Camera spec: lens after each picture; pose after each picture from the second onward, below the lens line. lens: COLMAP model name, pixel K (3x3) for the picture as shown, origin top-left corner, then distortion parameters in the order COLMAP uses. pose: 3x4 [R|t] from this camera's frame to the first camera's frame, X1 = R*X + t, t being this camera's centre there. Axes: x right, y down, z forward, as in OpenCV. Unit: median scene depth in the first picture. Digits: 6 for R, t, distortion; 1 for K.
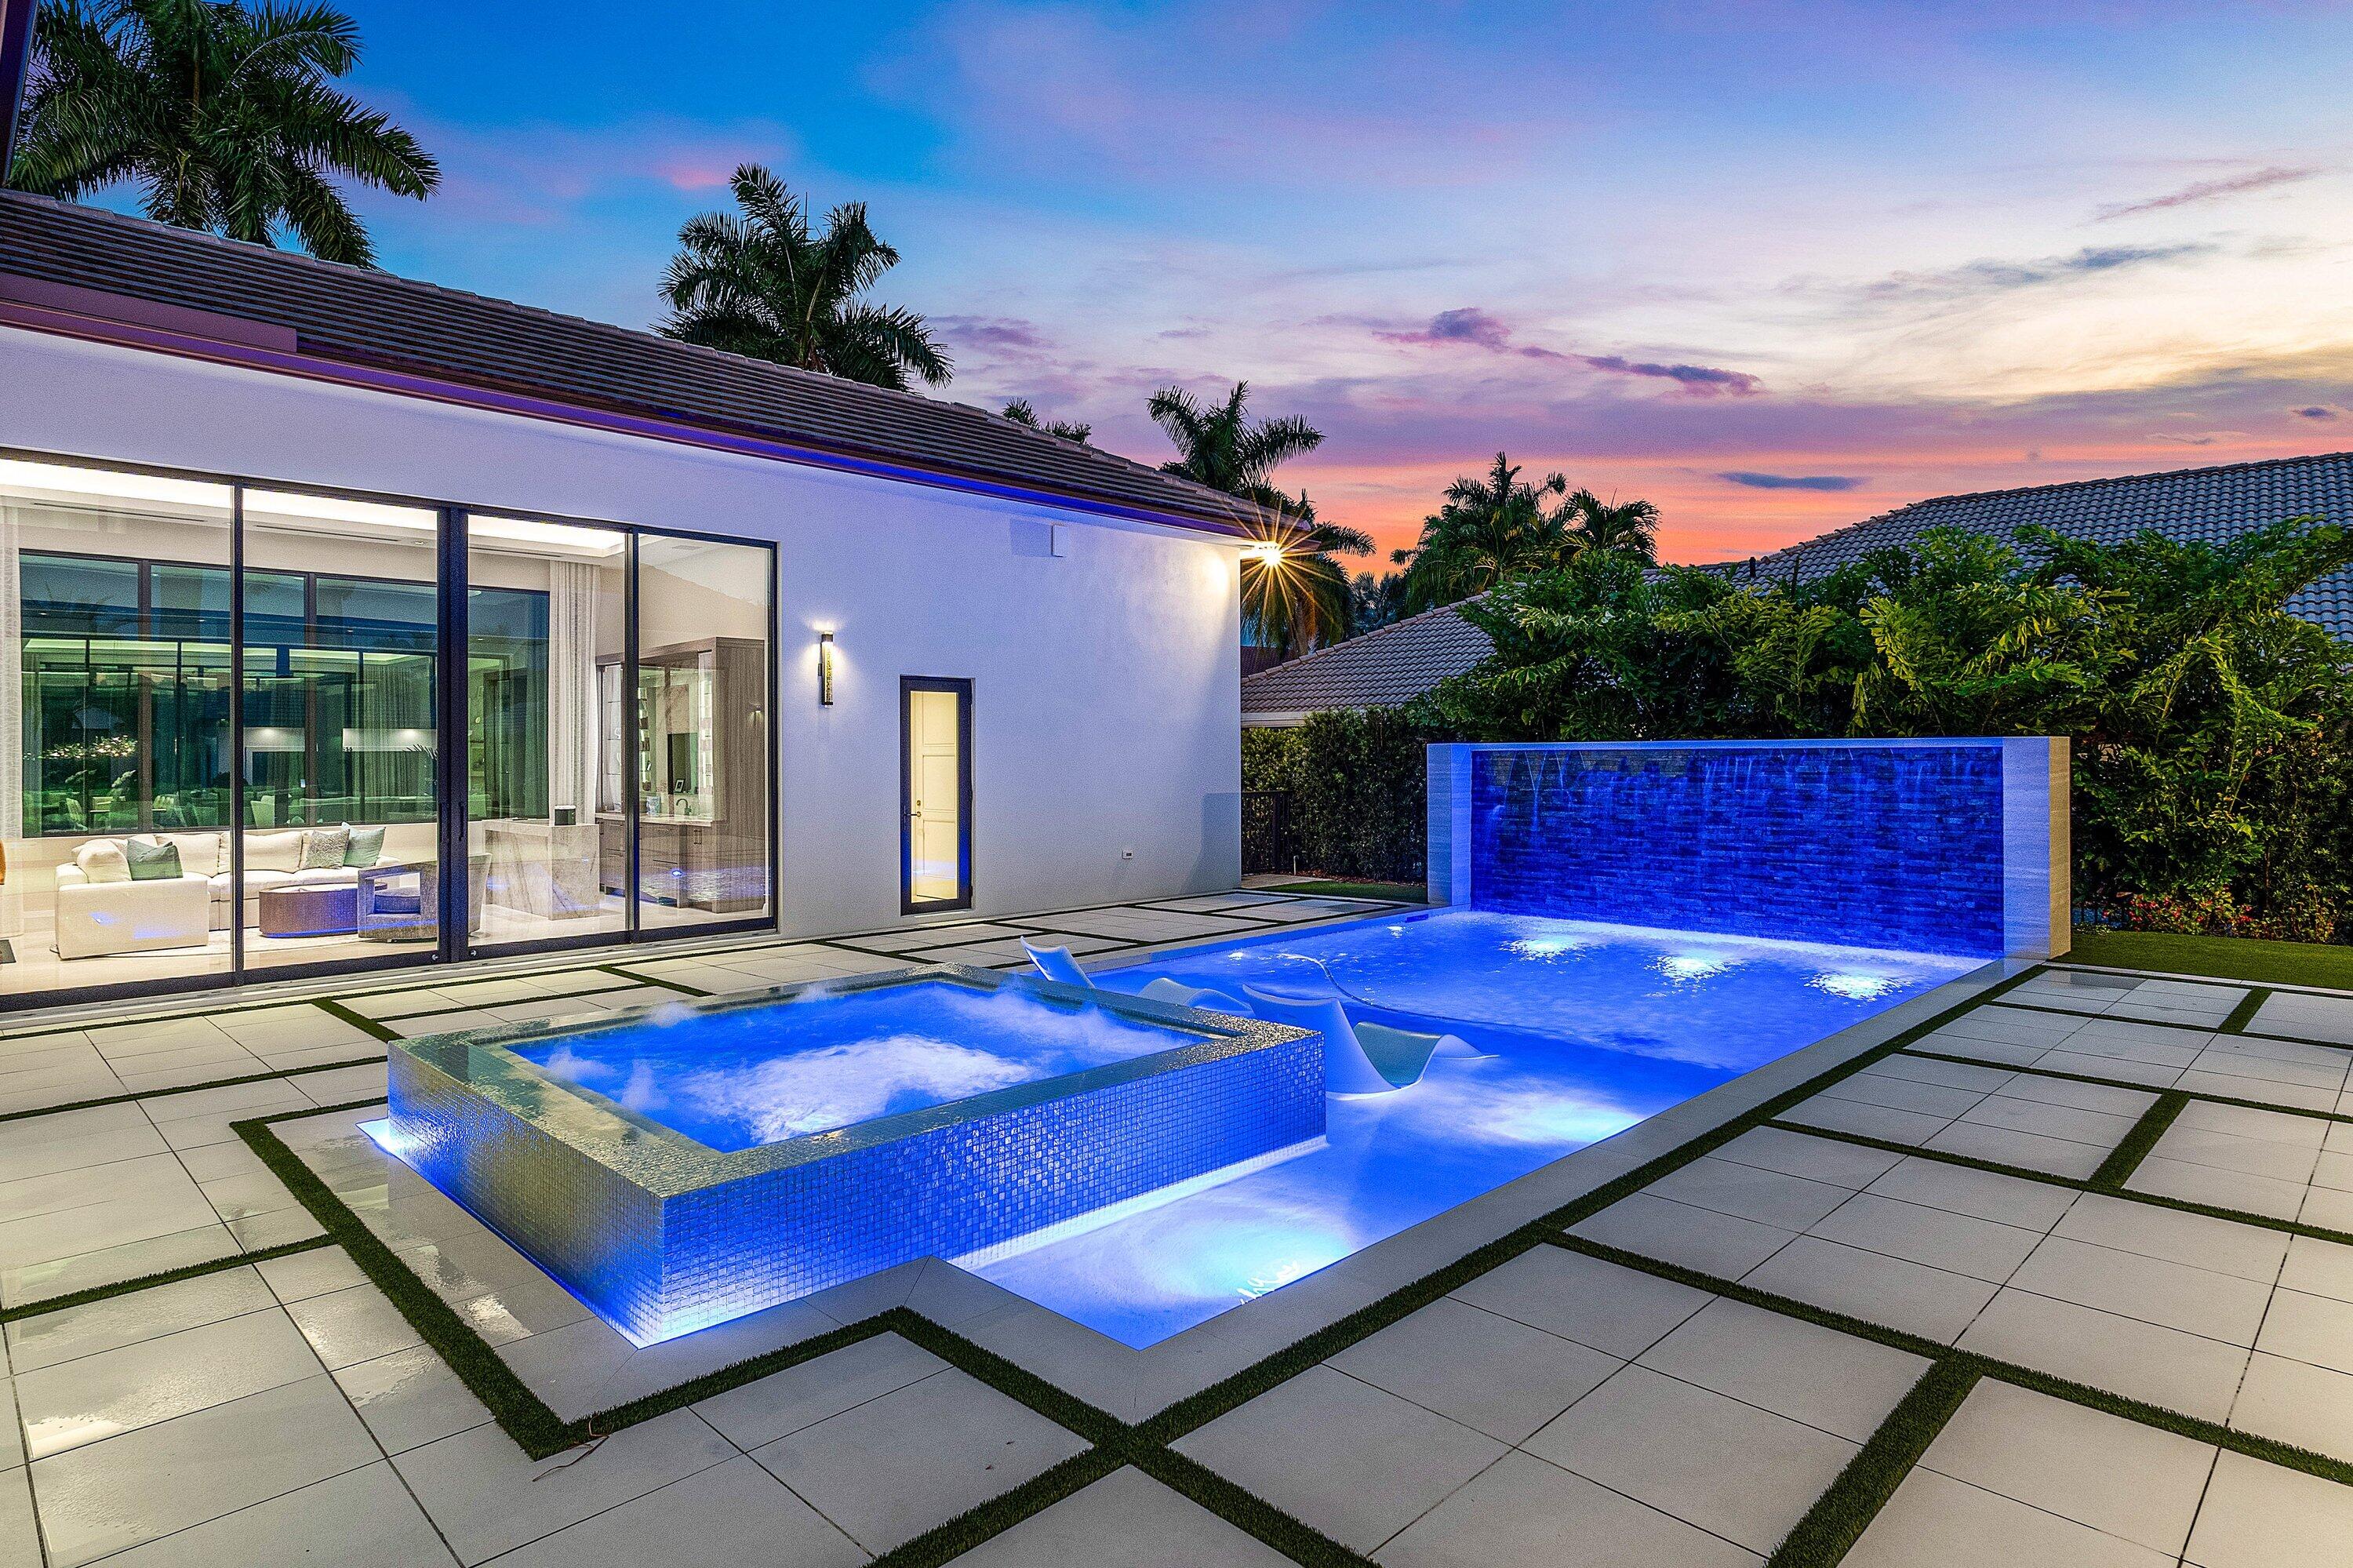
lens RADIAL K [[1274.8, 0, 1190.8], [0, 1274.8, 750.4], [0, 0, 1]] dist [0.005658, 0.001216]
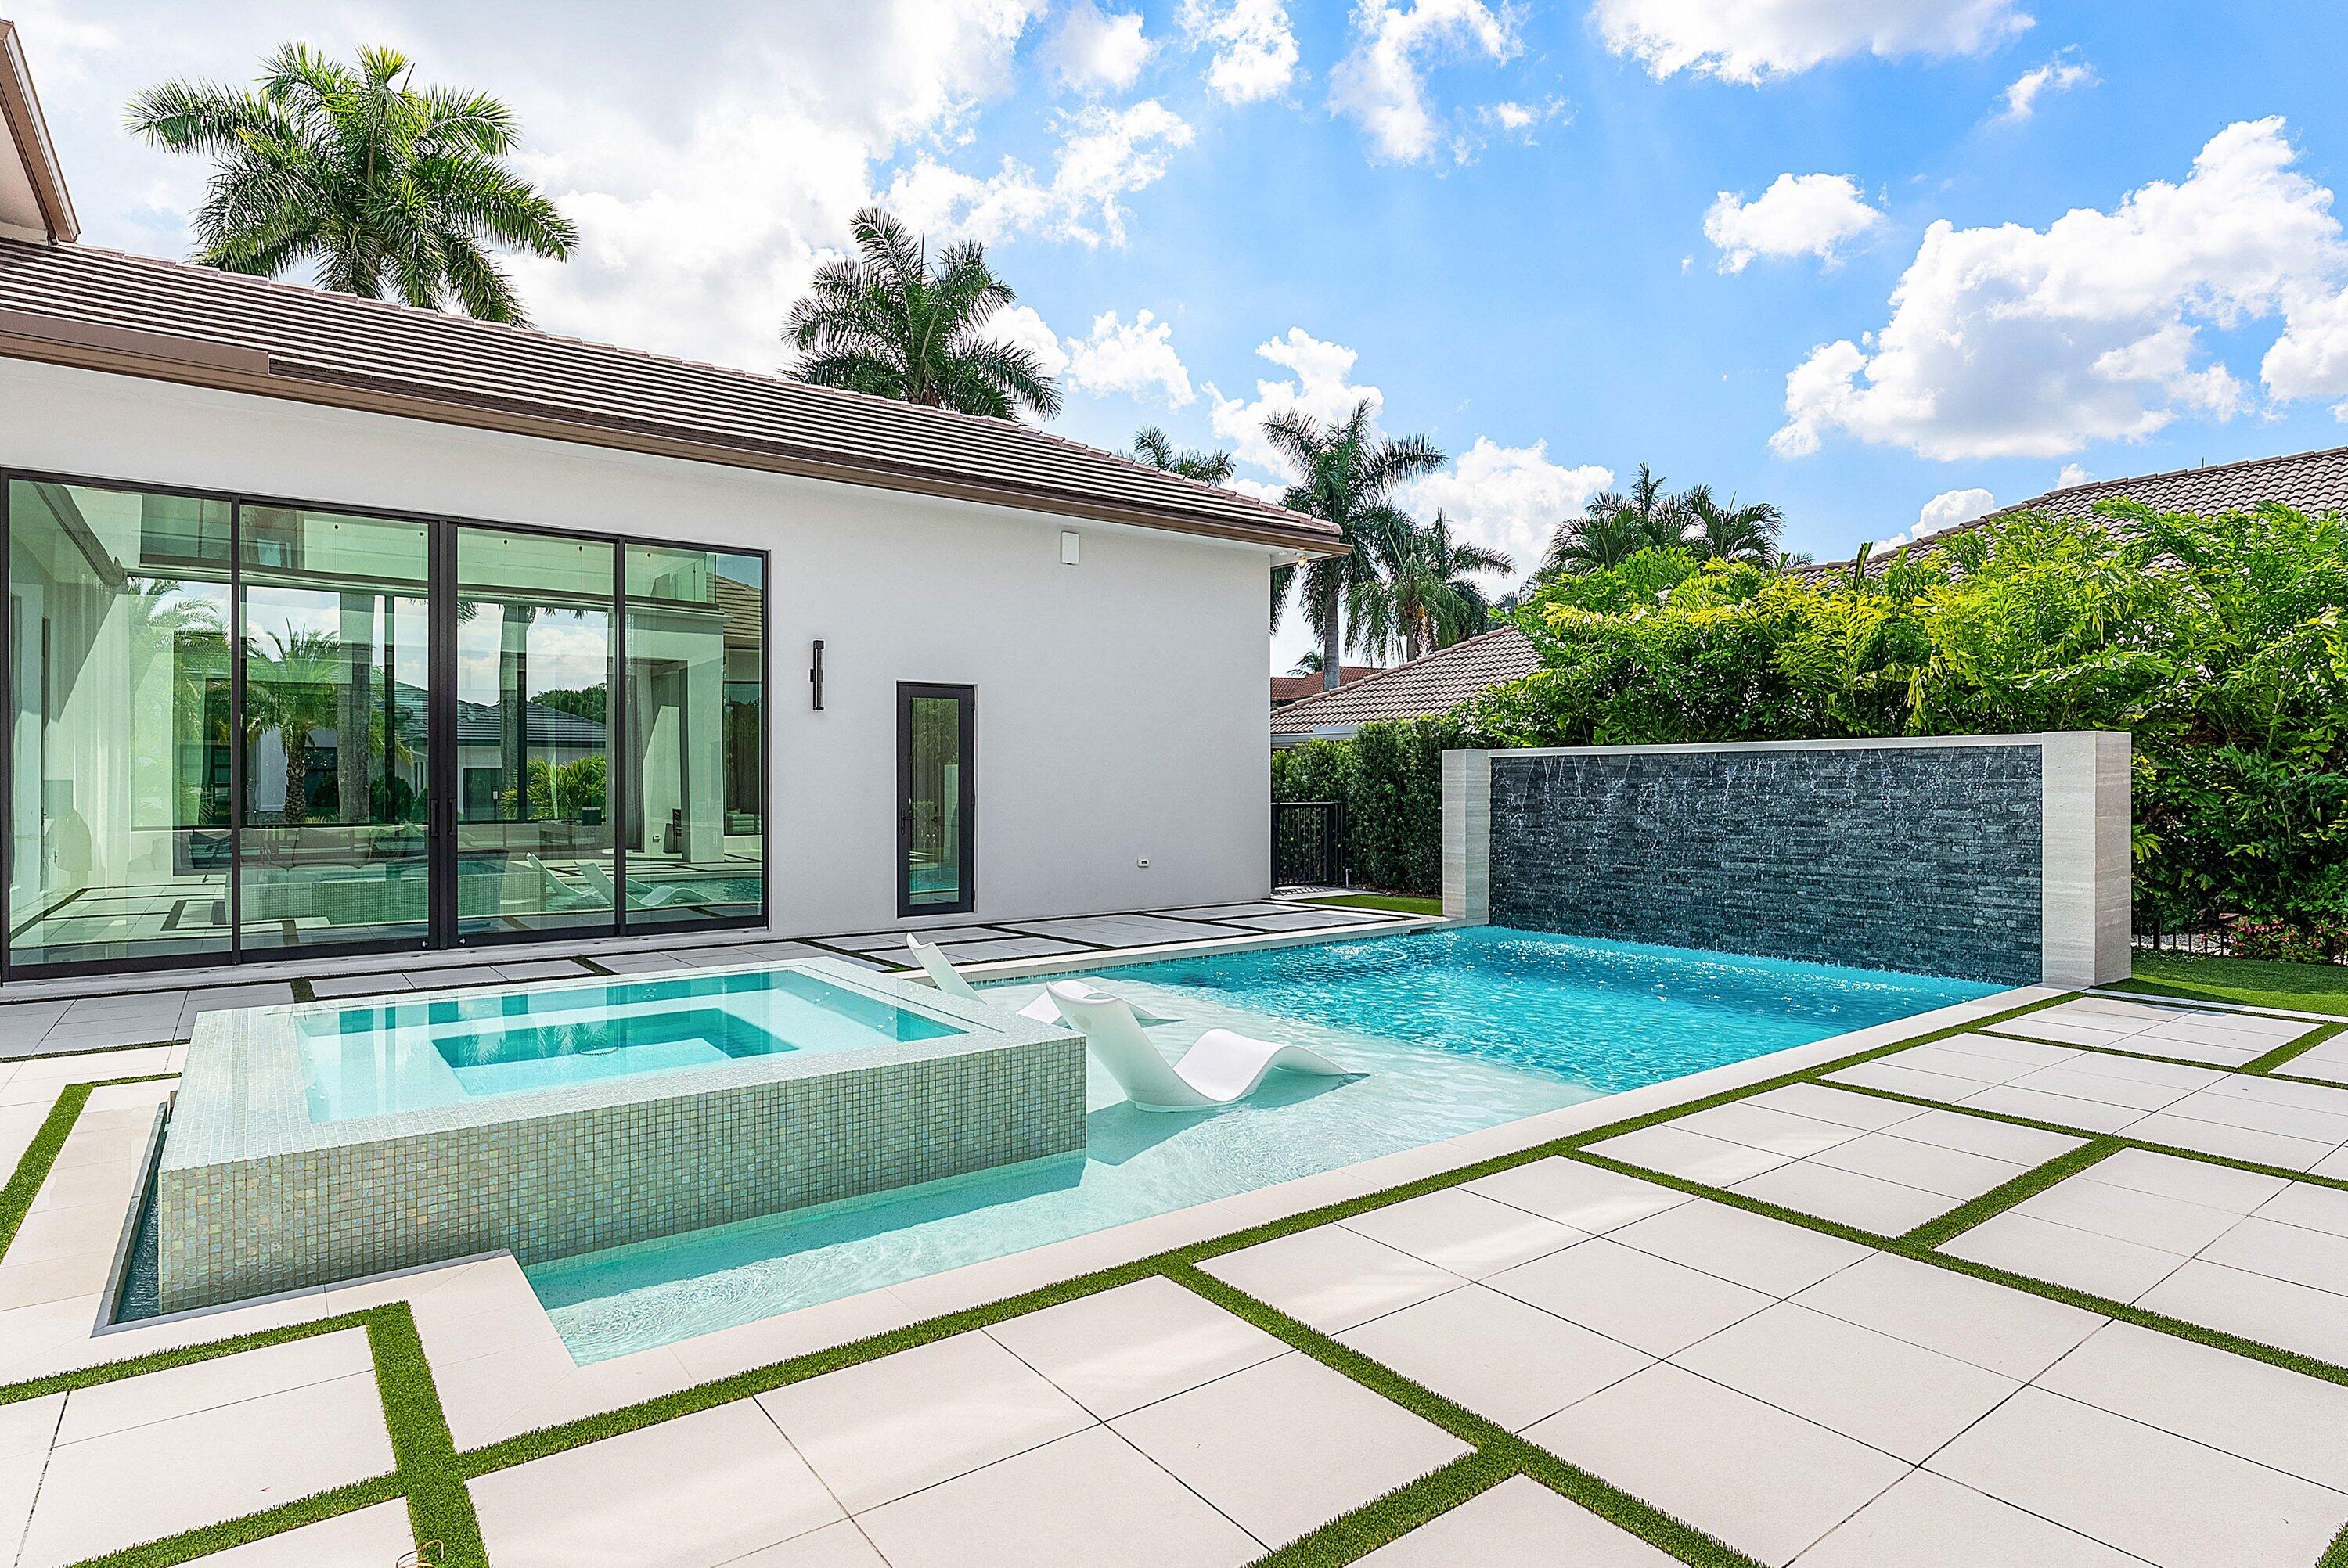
lens RADIAL K [[1232.8, 0, 1174.0], [0, 1232.8, 784.0], [0, 0, 1]] dist [0.001419, 0.000362]
pose [[0.988463, 0.002341, -0.151444, 0.097467], [-0.001243, 0.999972, 0.007348, 0.010753], [0.151457, -0.007075, 0.988439, 0.041655]]
